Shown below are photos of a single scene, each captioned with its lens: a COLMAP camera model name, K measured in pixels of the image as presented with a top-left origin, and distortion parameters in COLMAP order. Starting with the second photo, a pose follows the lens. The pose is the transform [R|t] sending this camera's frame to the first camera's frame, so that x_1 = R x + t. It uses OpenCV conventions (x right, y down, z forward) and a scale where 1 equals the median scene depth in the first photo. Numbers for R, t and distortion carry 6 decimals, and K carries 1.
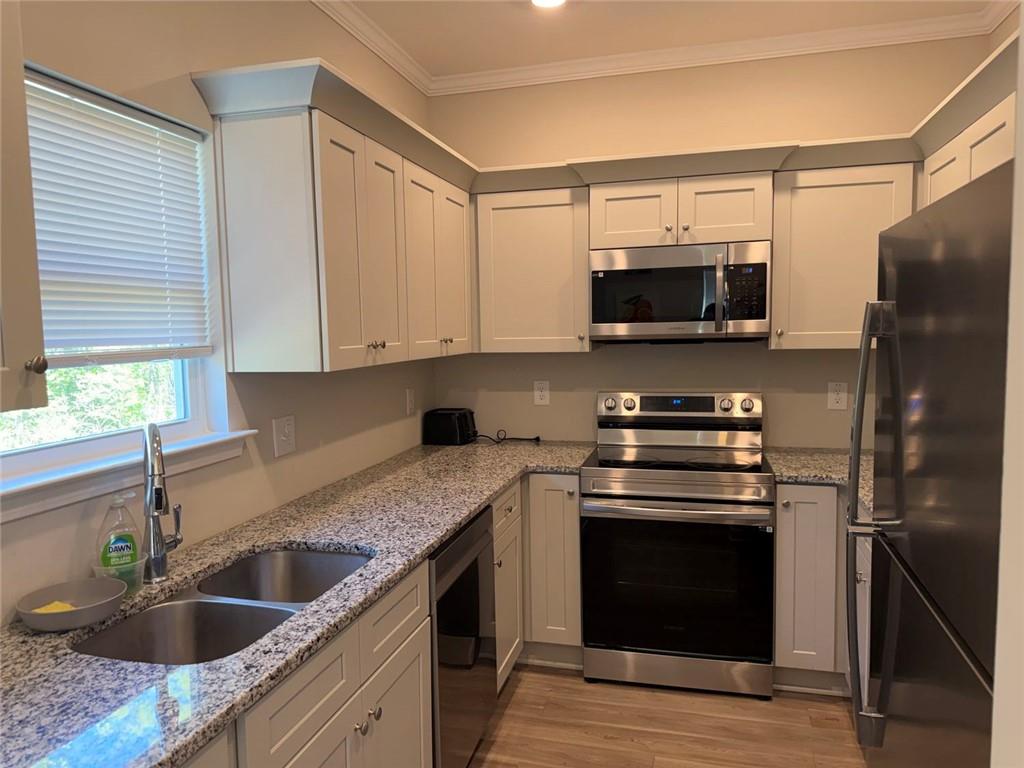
lens RADIAL K [[714.4, 0, 511.5], [0, 714.4, 398.7], [0, 0, 1]] dist [0.105638, -0.142278]
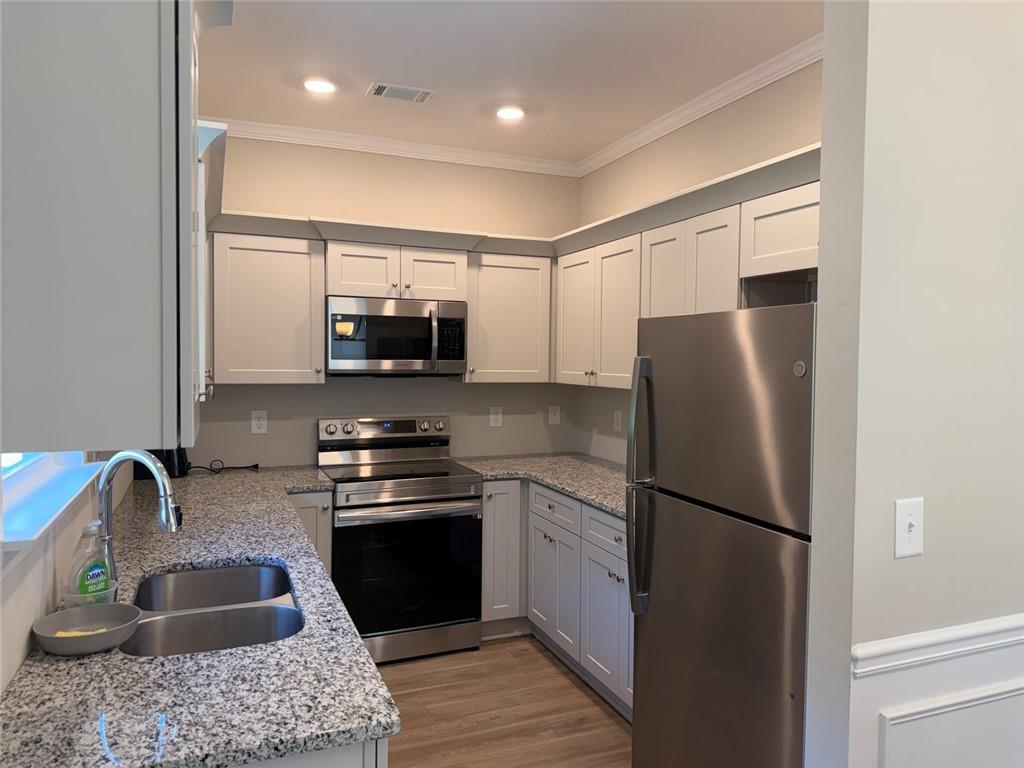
lens RADIAL K [[714.4, 0, 511.5], [0, 714.4, 398.7], [0, 0, 1]] dist [0.105638, -0.142278]
pose [[0.796156, -0.007132, 0.605050, -0.383078], [0.034681, 0.998825, -0.033861, 0.008099], [-0.604097, 0.047943, 0.795467, -0.095256]]
